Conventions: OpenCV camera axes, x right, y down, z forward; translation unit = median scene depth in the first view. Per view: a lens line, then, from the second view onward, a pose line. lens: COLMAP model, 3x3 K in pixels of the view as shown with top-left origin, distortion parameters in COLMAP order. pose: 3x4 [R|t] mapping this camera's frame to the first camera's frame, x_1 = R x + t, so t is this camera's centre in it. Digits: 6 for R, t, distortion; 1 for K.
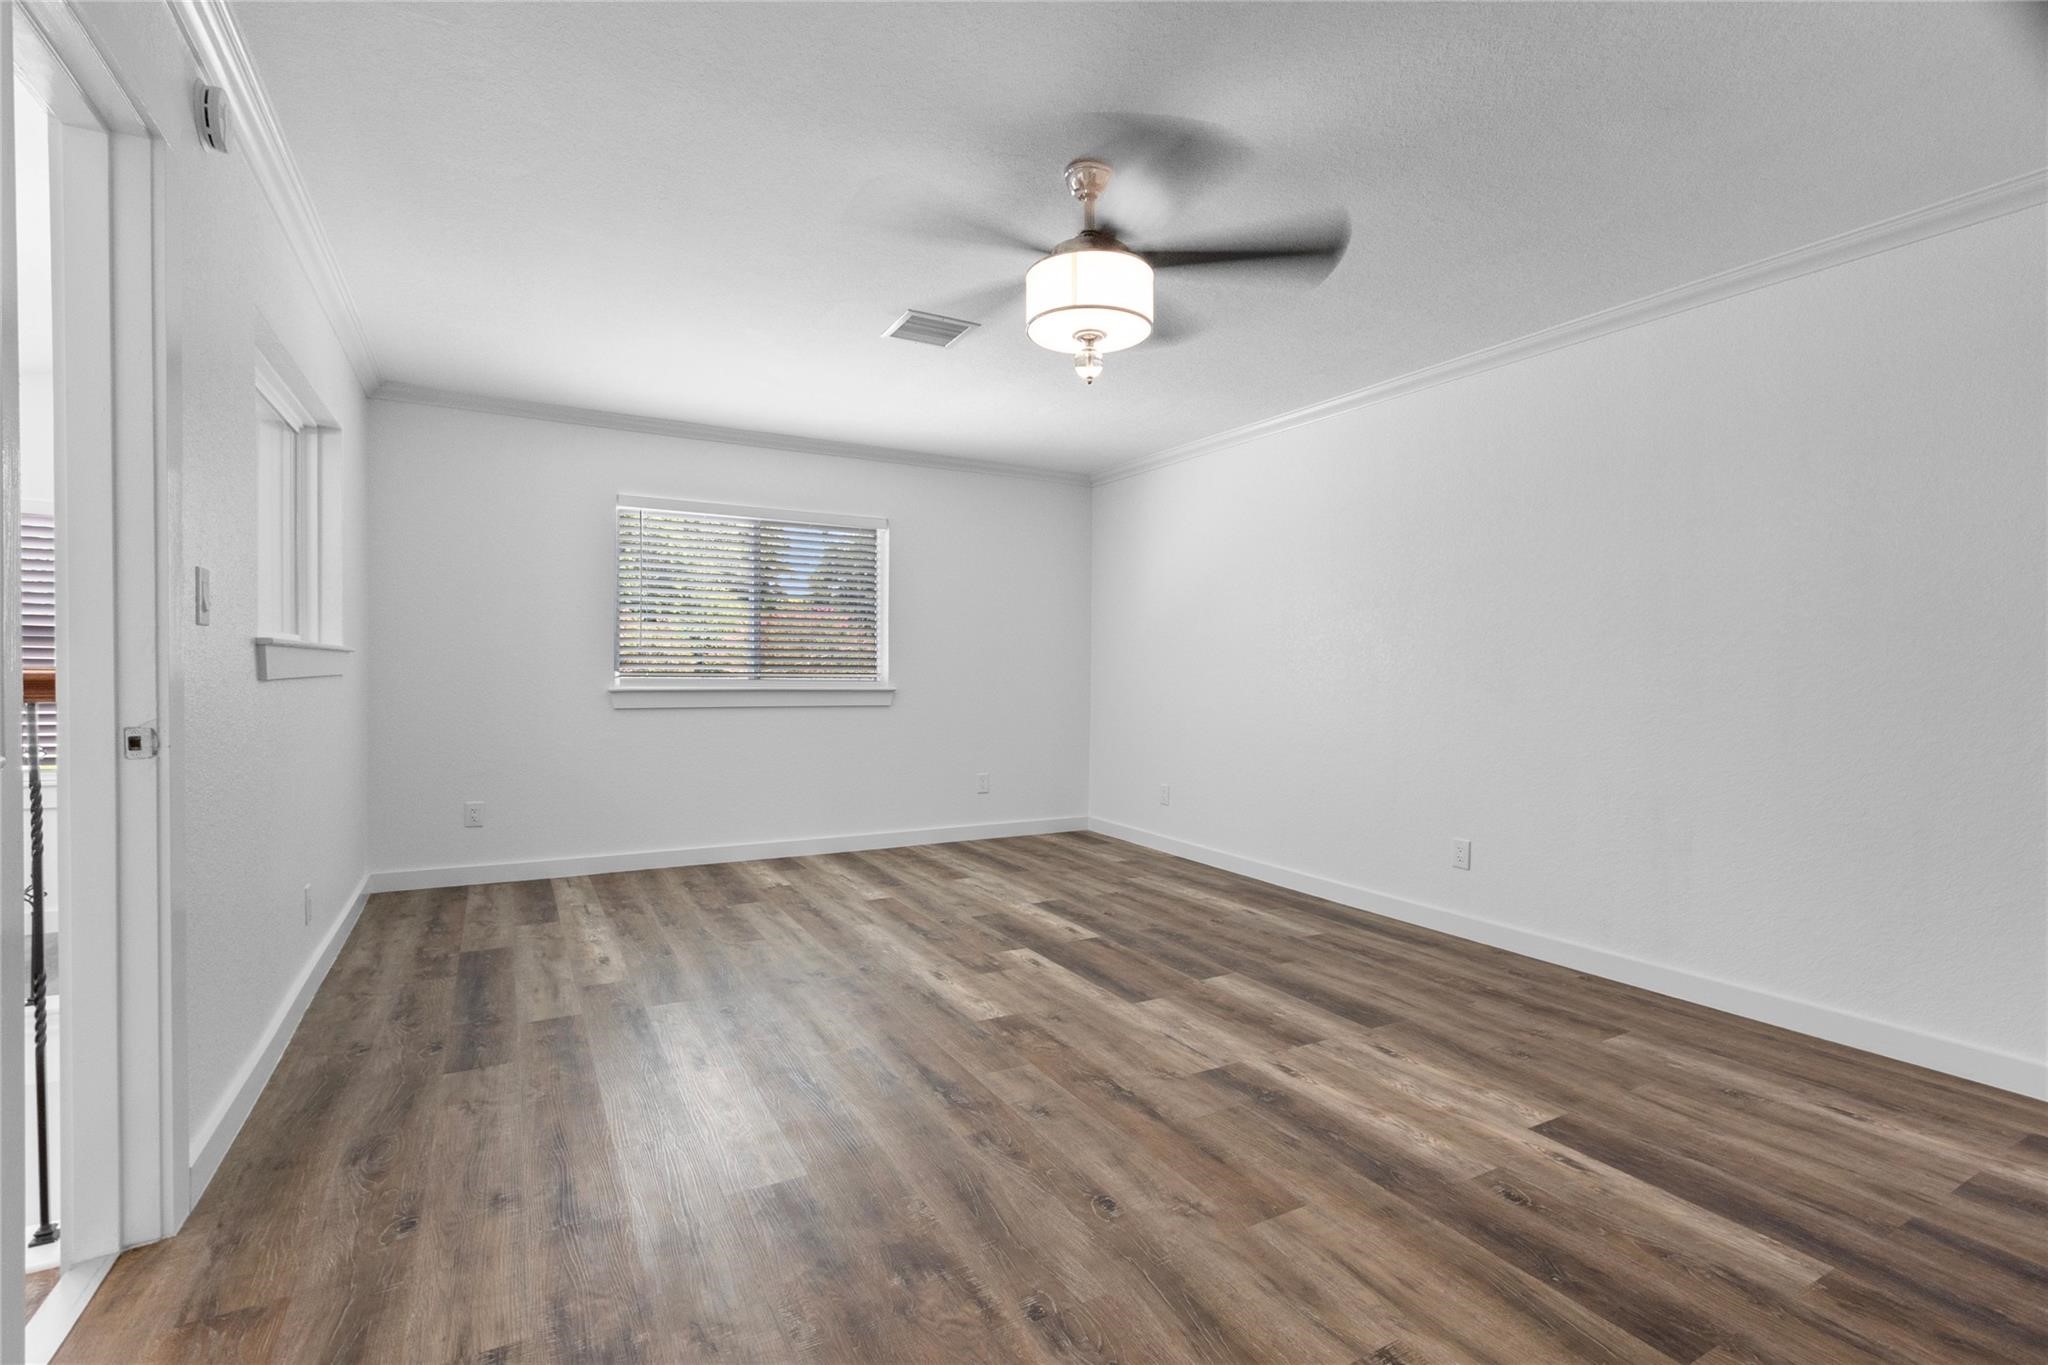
lens RADIAL K [[933.0, 0, 1029.7], [0, 933.0, 697.2], [0, 0, 1]] dist [0.002300, -0.000043]
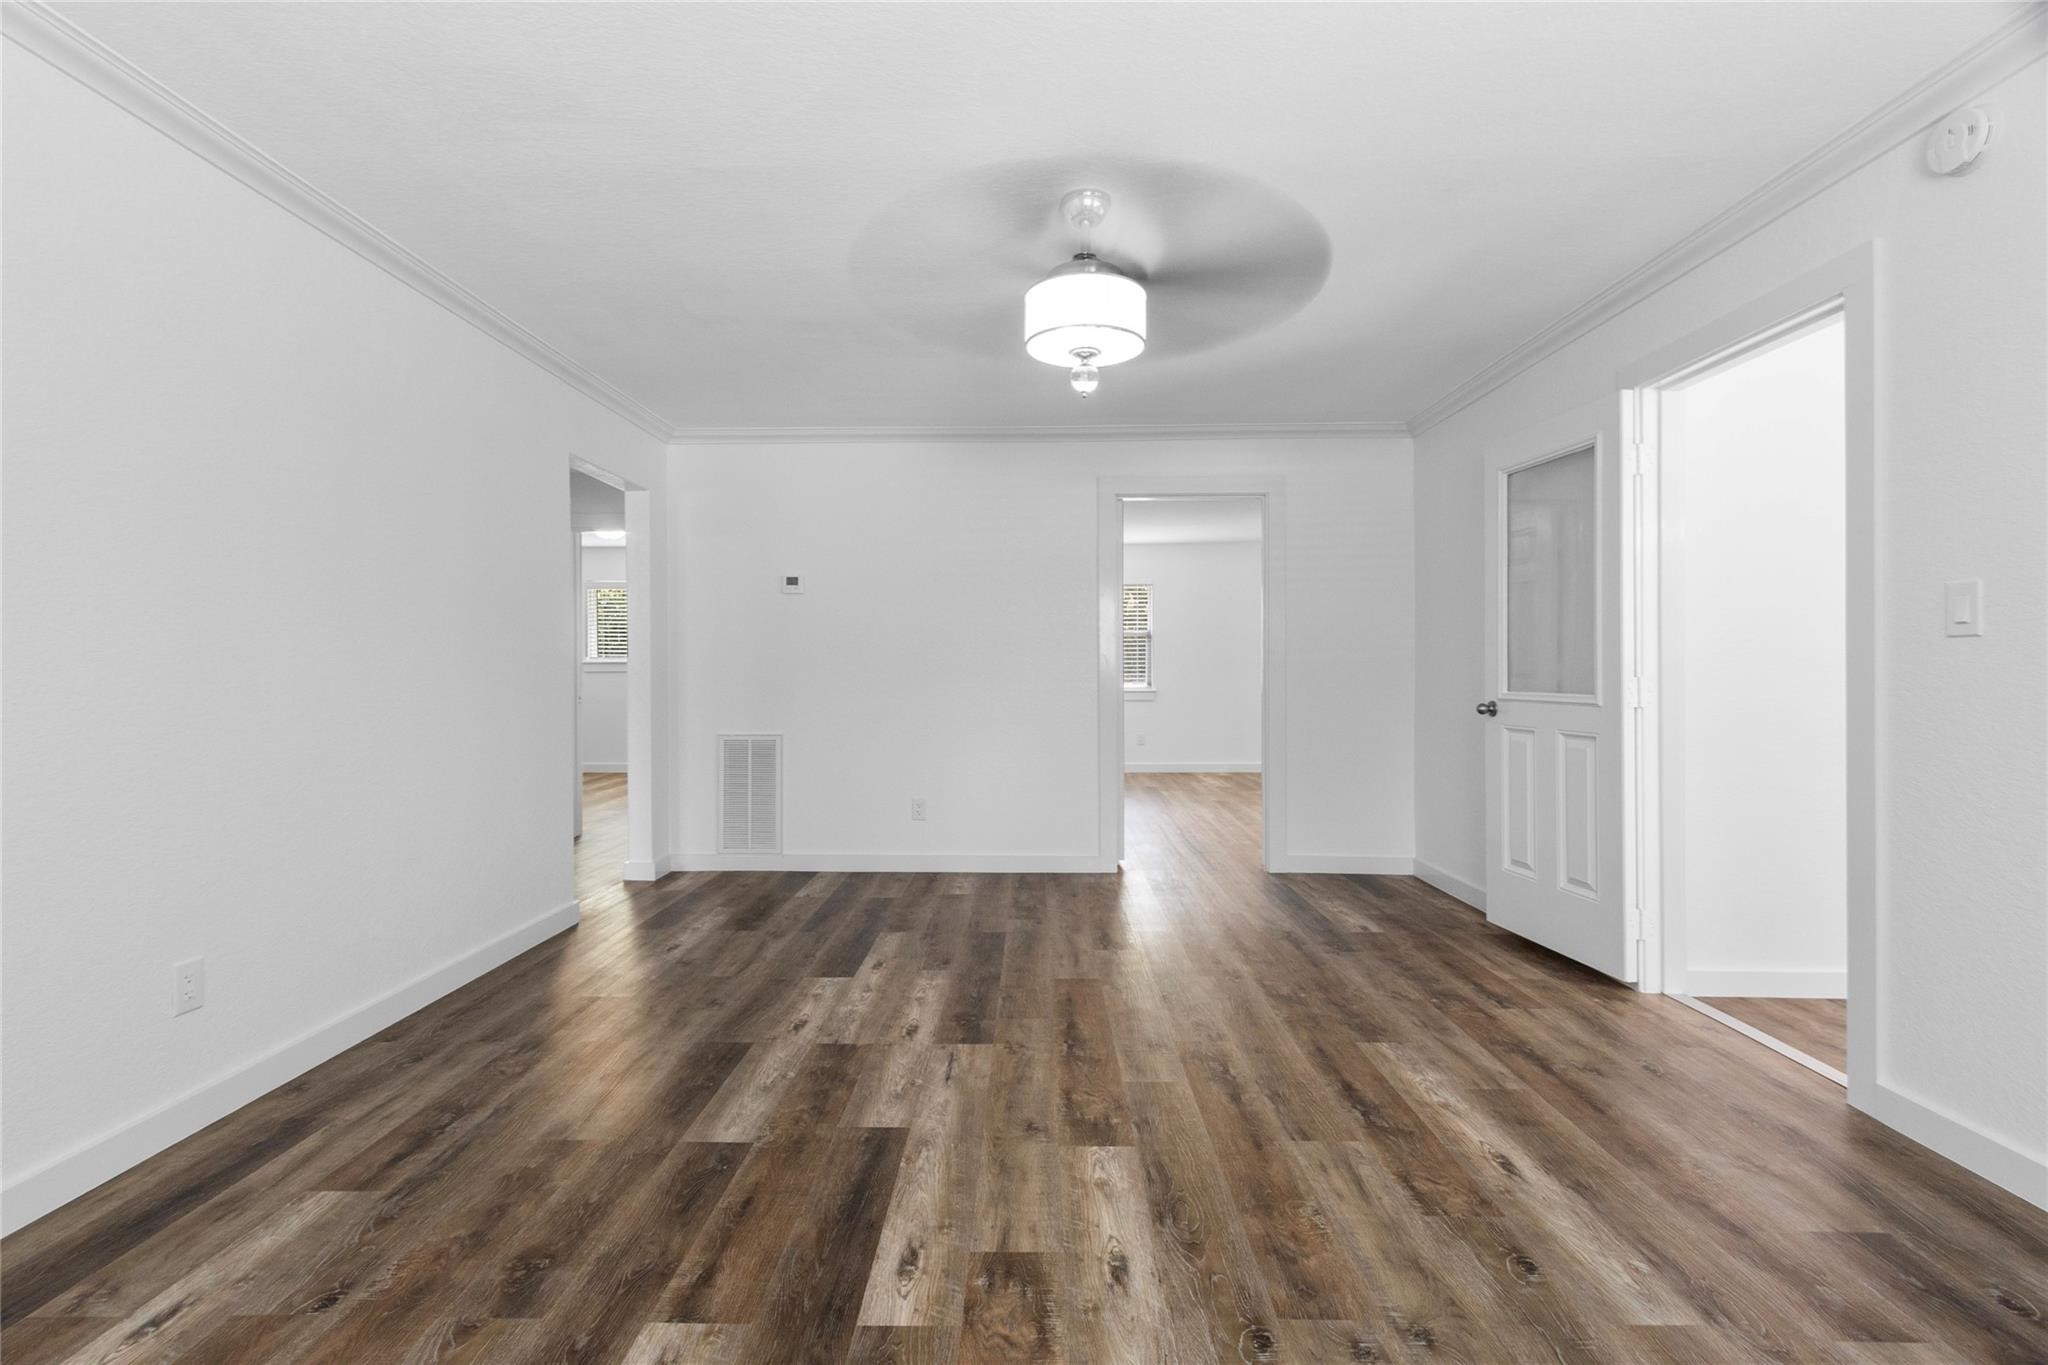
lens RADIAL K [[946.4, 0, 1024.0], [0, 946.4, 682.5], [0, 0, 1]] dist [0.002790, -0.001007]
pose [[-0.861925, -0.015078, 0.506812, -0.332460], [0.004927, 0.999262, 0.038106, -0.045016], [-0.507012, 0.035342, -0.861214, 1.565074]]
